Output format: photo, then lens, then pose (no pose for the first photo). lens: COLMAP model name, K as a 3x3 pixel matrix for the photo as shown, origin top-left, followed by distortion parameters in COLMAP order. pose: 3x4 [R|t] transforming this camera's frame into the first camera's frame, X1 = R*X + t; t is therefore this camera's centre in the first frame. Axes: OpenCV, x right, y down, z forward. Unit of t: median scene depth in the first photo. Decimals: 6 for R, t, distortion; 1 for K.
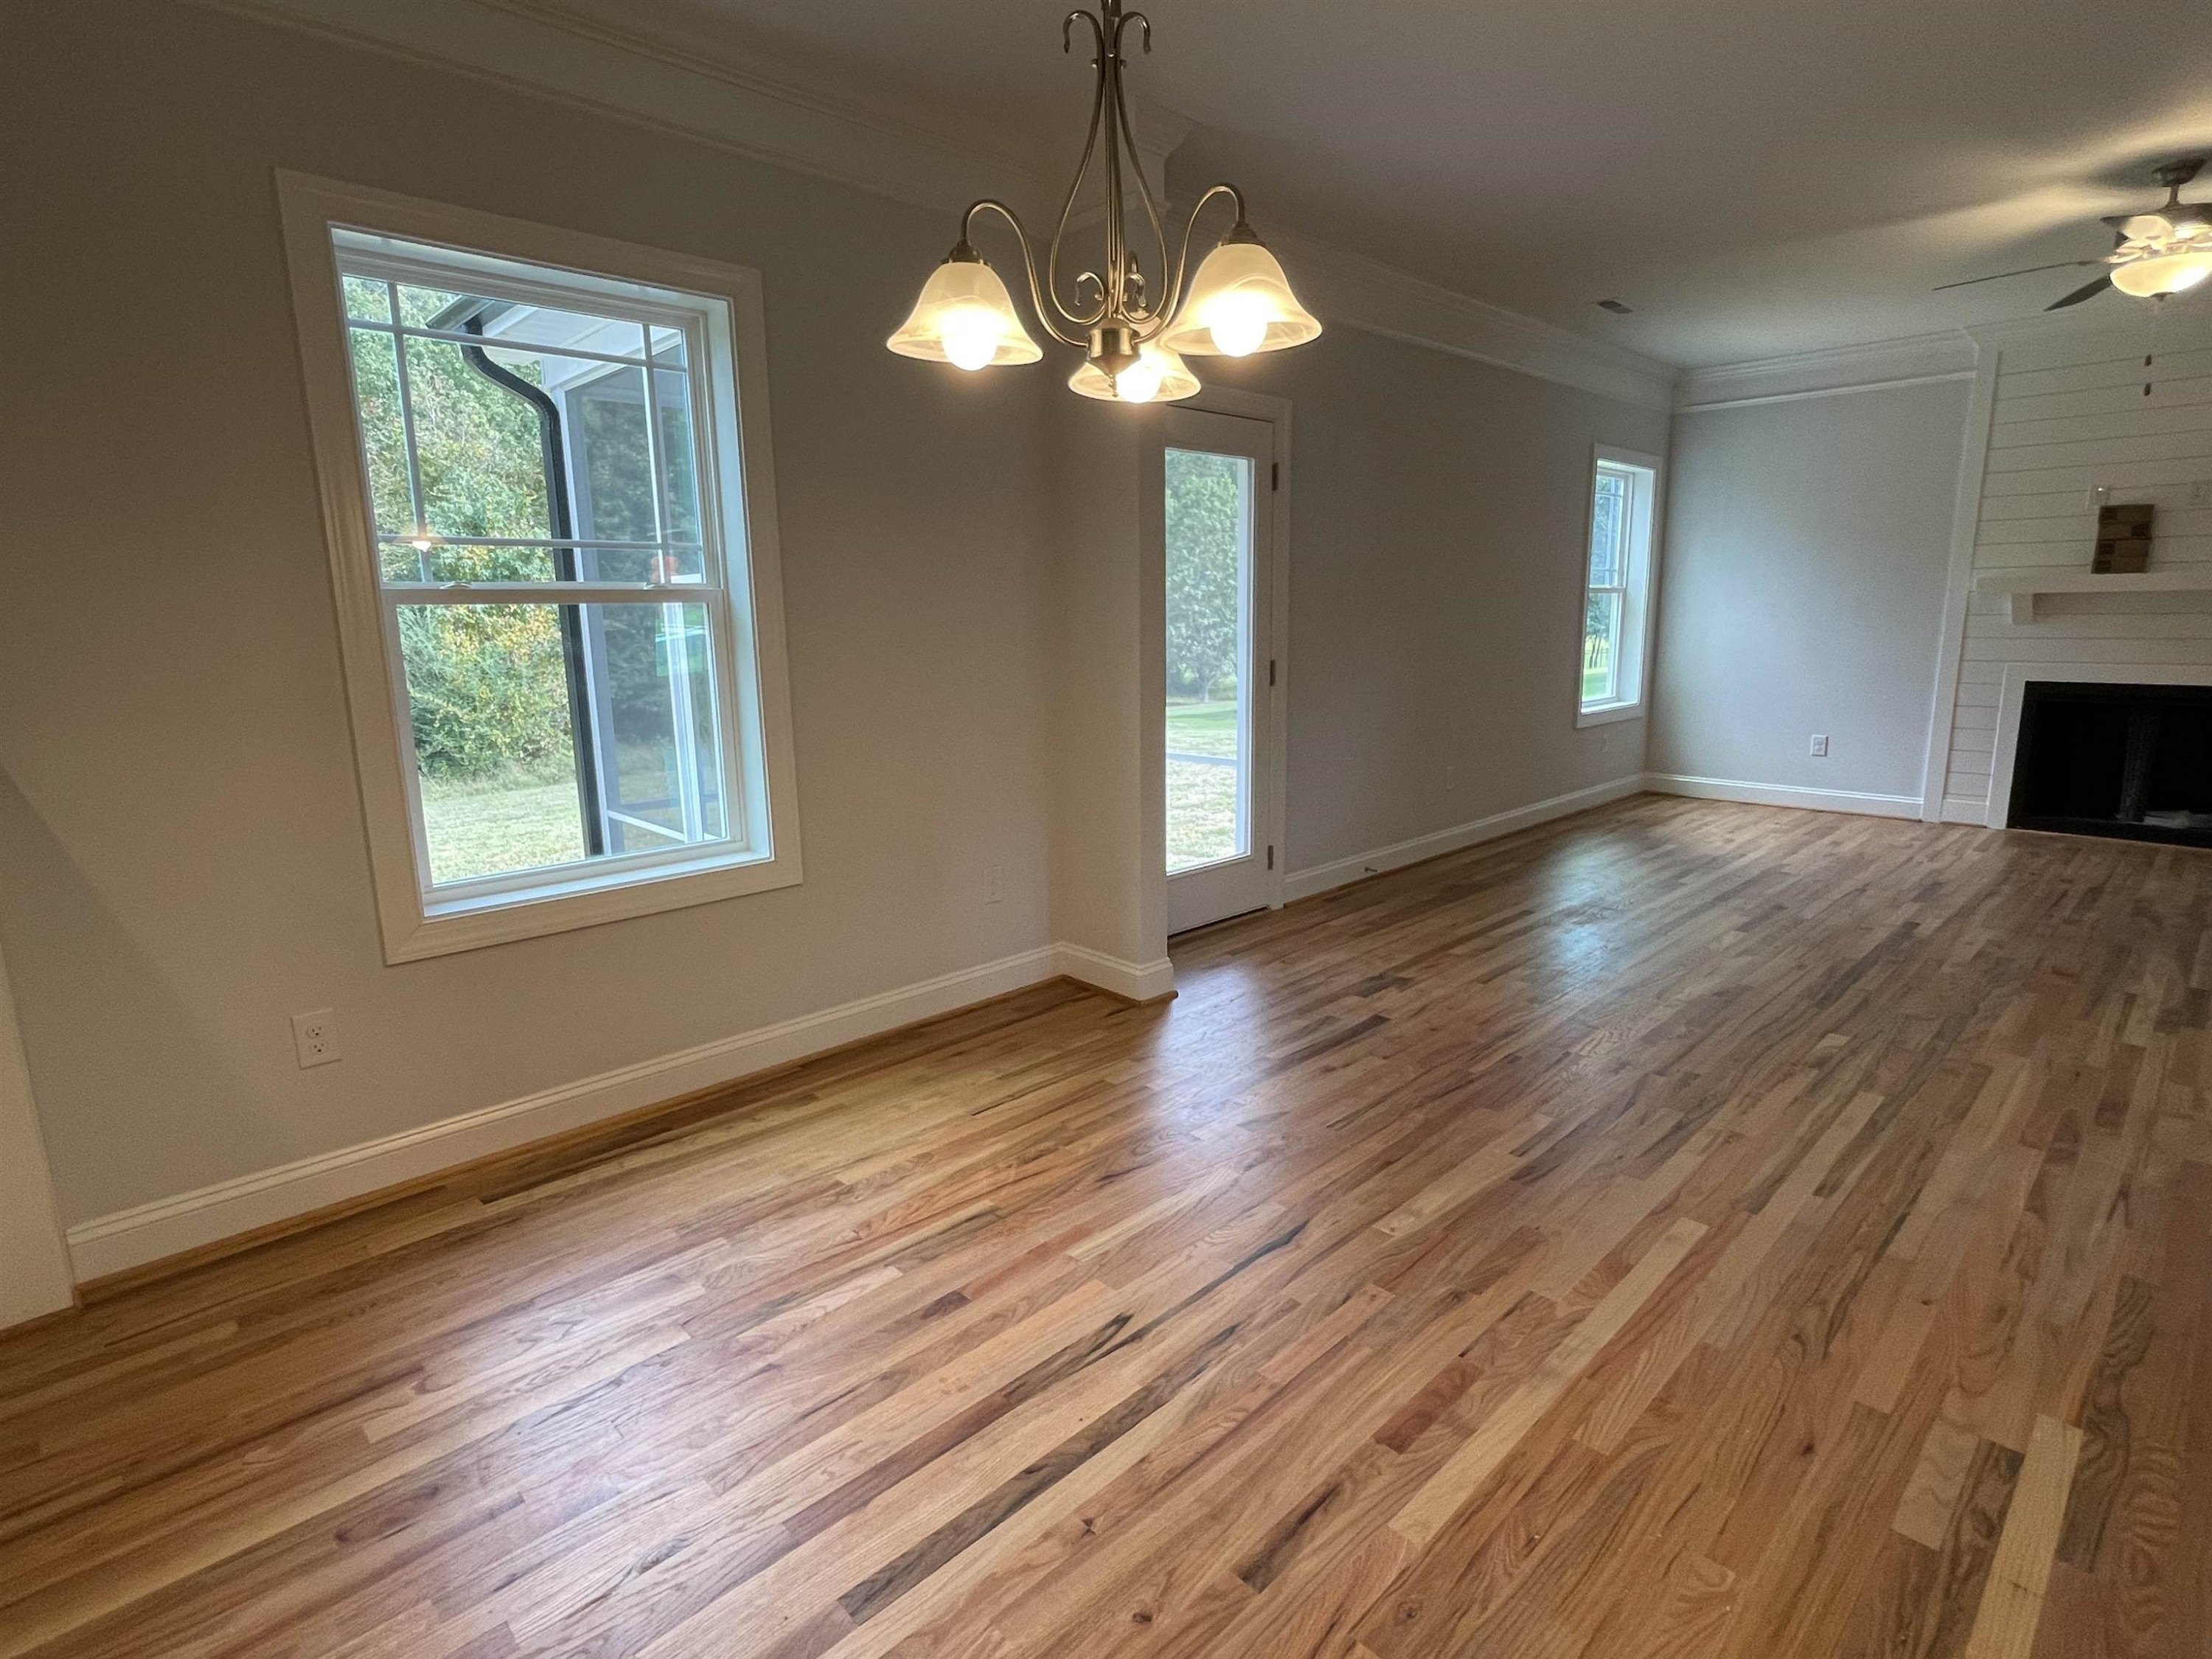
lens RADIAL K [[1131.9, 0, 1095.1], [0, 1131.9, 825.8], [0, 0, 1]] dist [-0.000108, 0.000174]
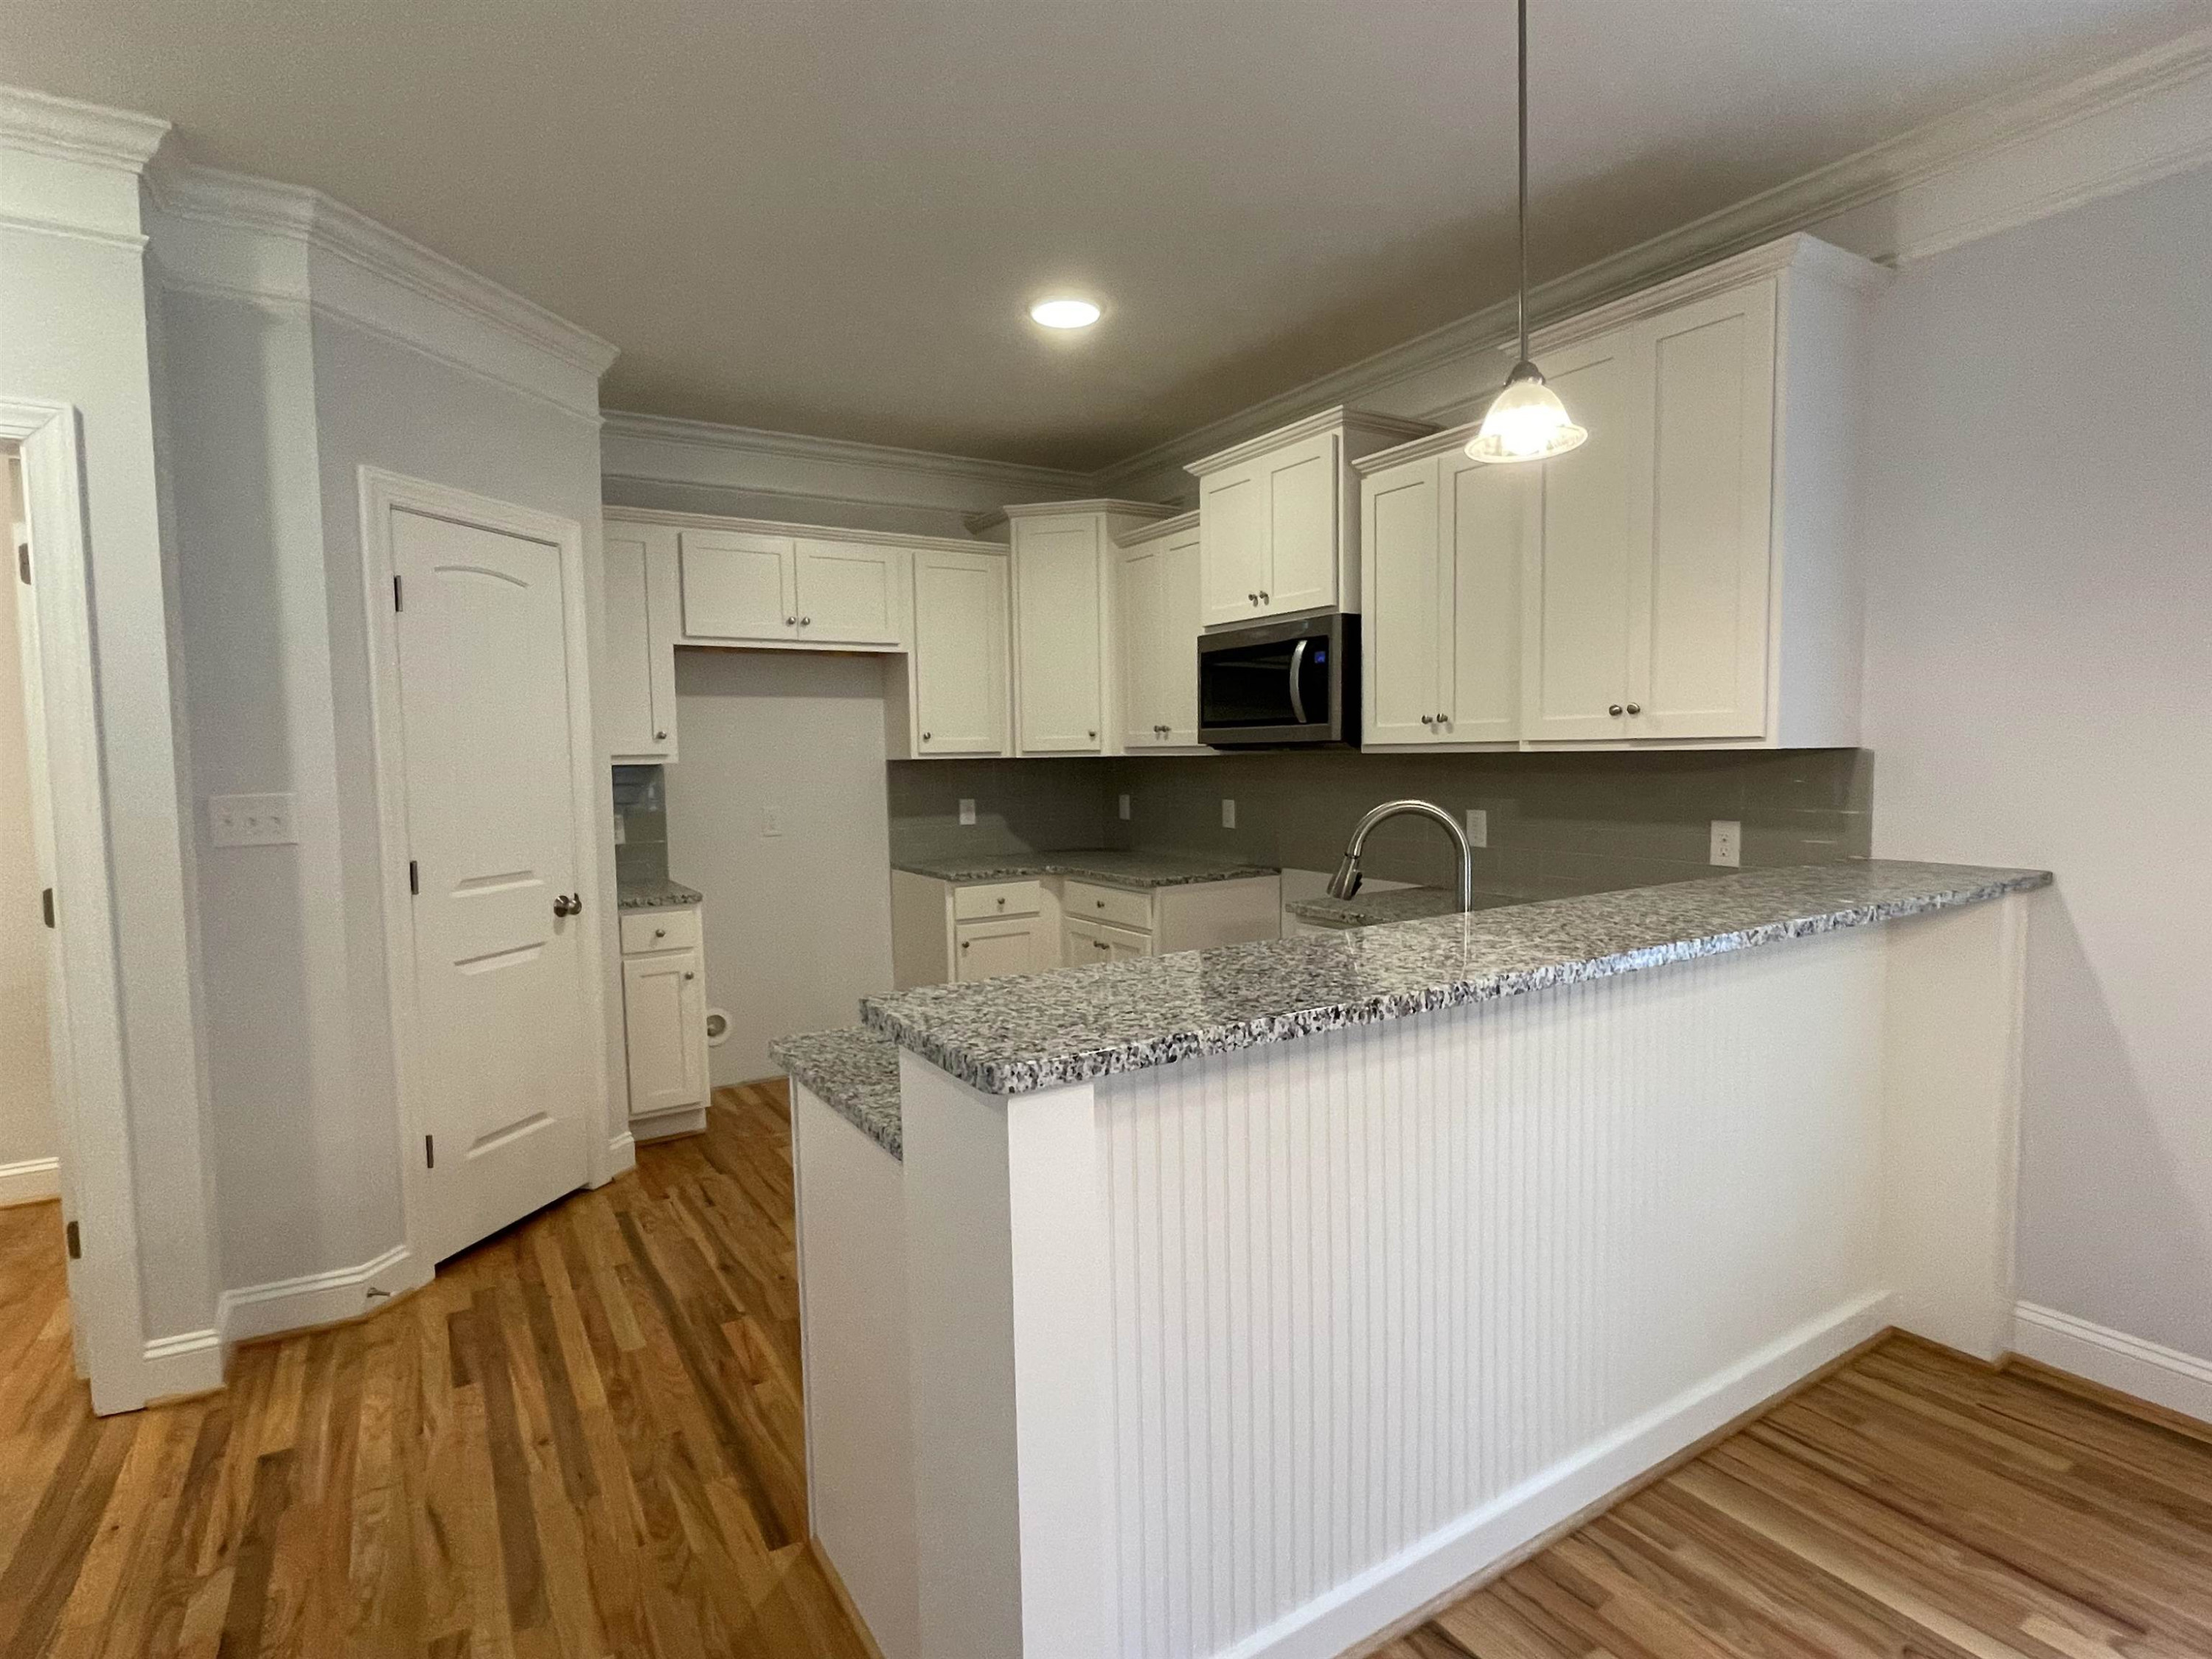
lens RADIAL K [[1131.9, 0, 1095.1], [0, 1131.9, 825.8], [0, 0, 1]] dist [-0.000108, 0.000174]
pose [[-0.216891, 0.087149, -0.972298, 0.369327], [-0.159607, 0.979439, 0.123393, -0.104056], [0.963060, 0.181948, -0.198522, 0.289838]]
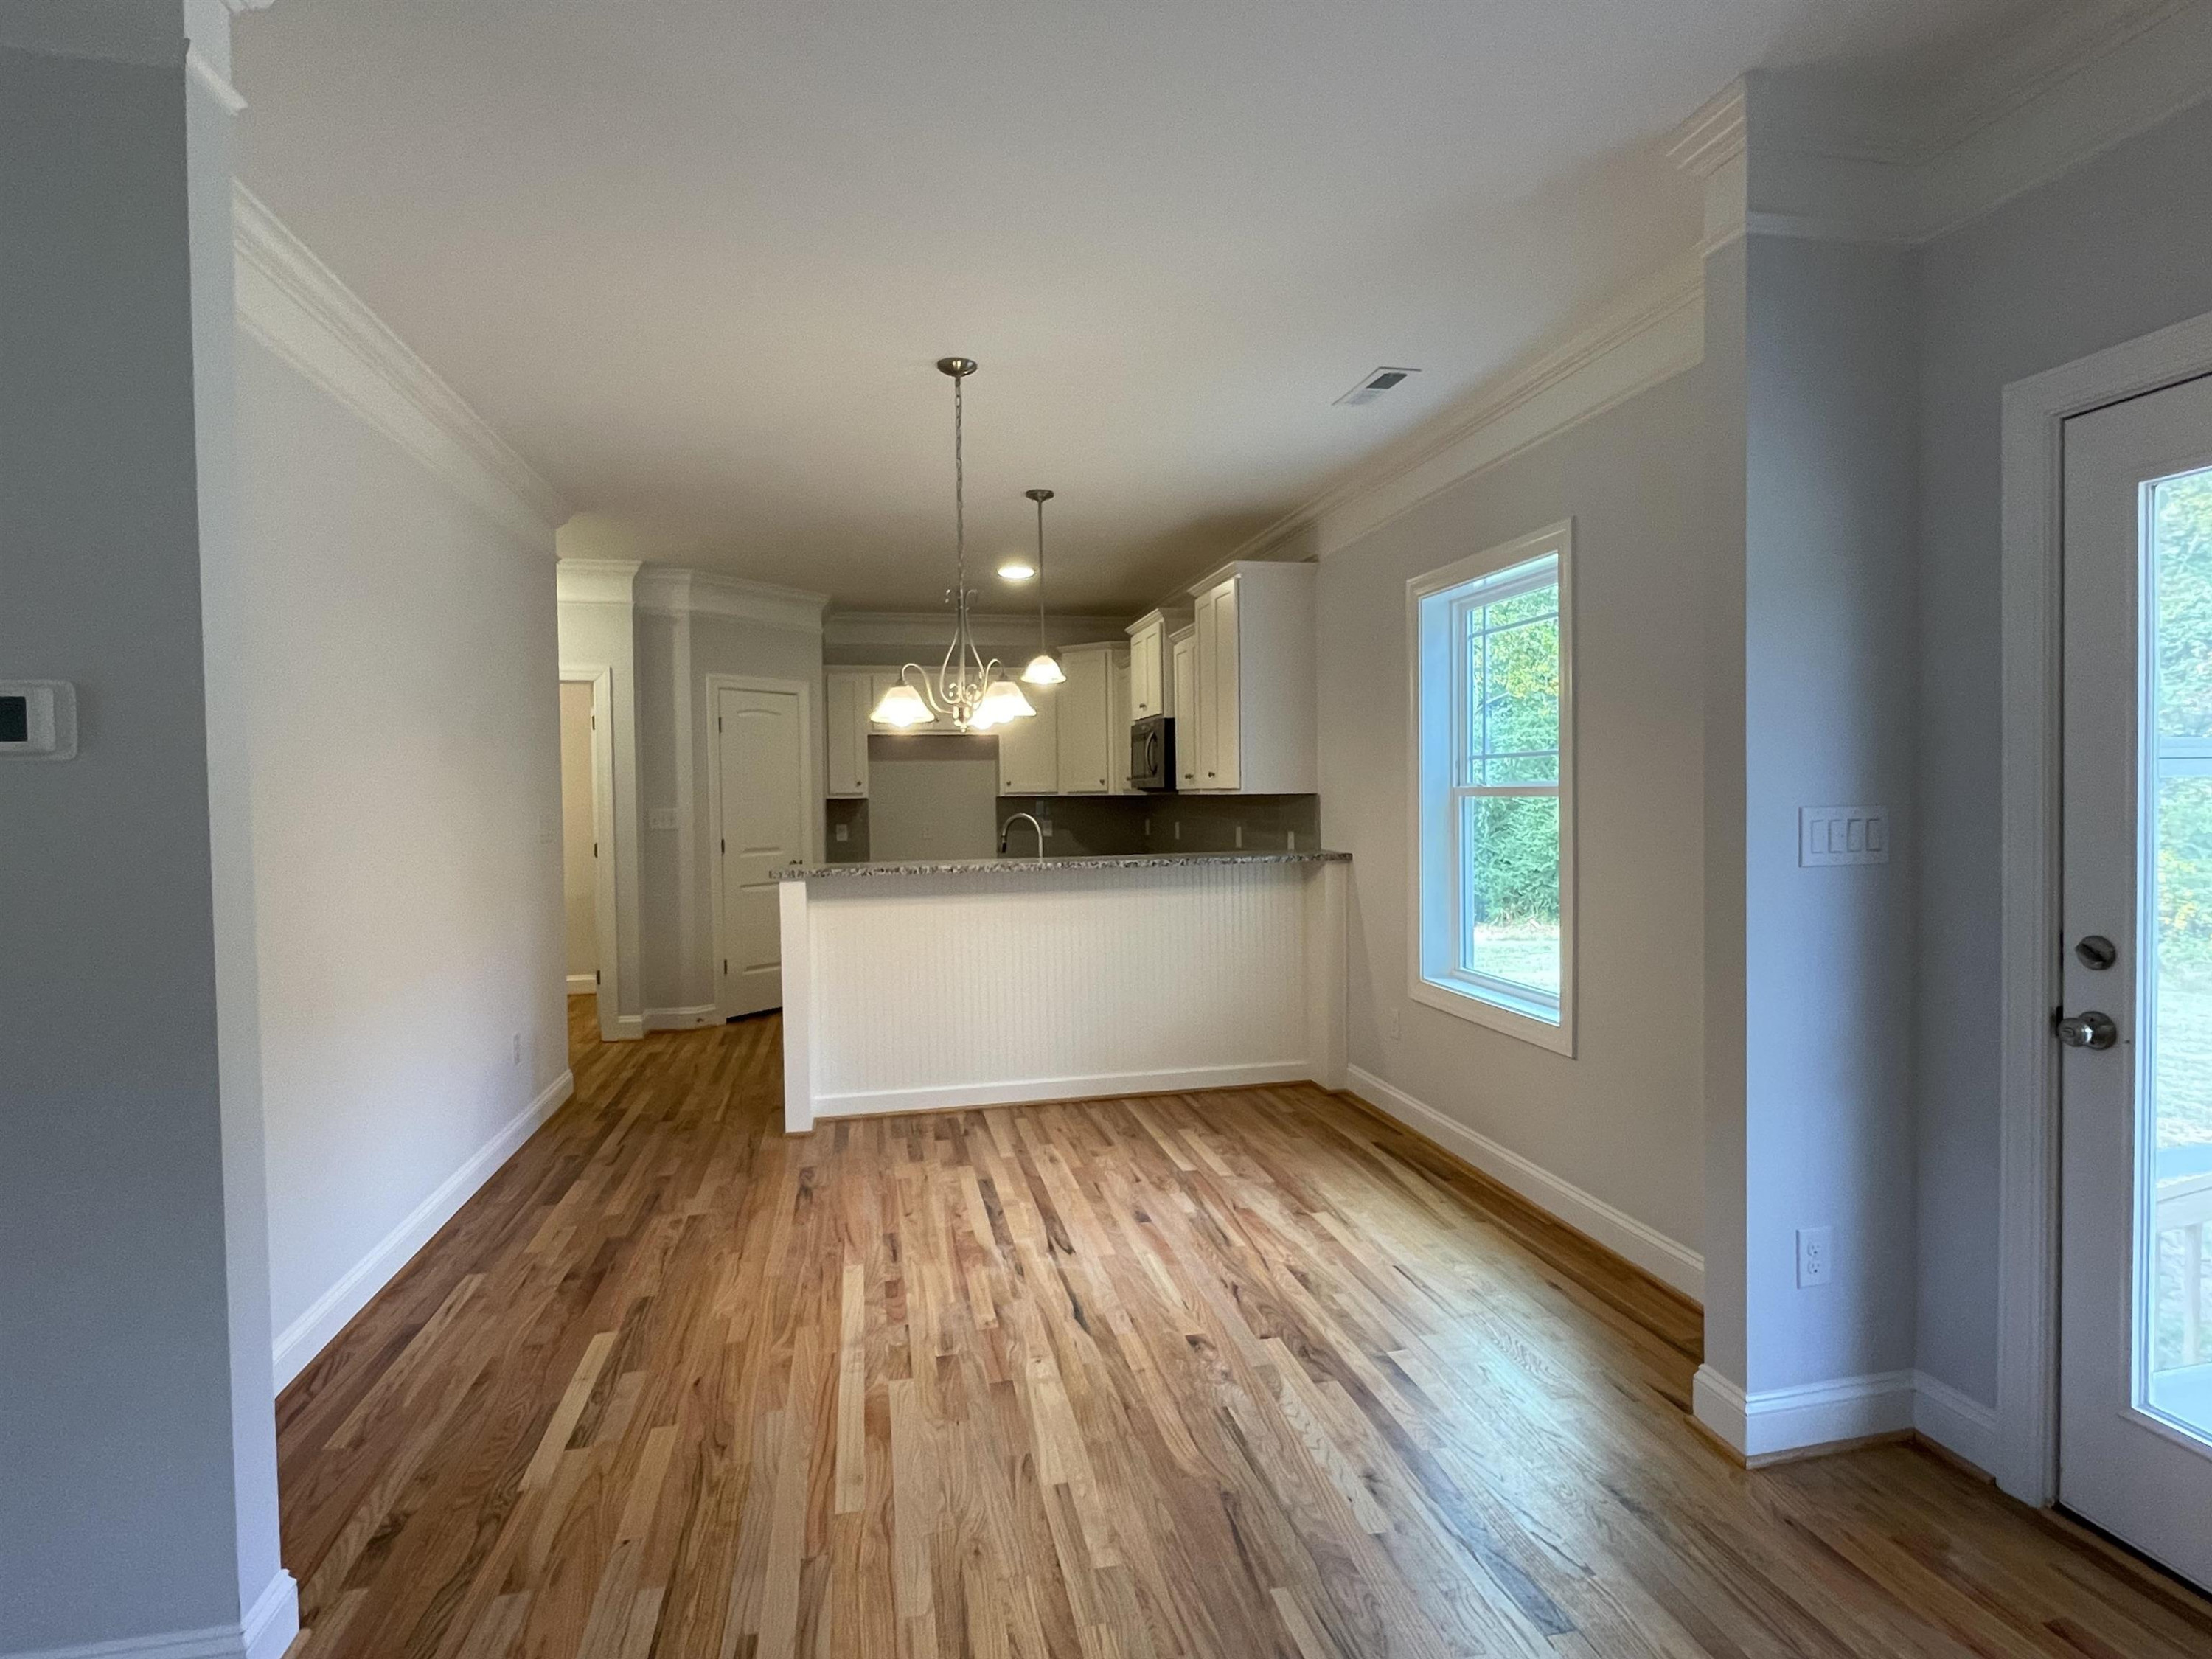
lens RADIAL K [[1131.9, 0, 1095.1], [0, 1131.9, 825.8], [0, 0, 1]] dist [-0.000108, 0.000174]
pose [[-0.536495, 0.048711, -0.842497, 1.406414], [-0.134261, 0.980690, 0.142198, -0.410030], [0.833155, 0.189403, -0.519595, 1.855711]]
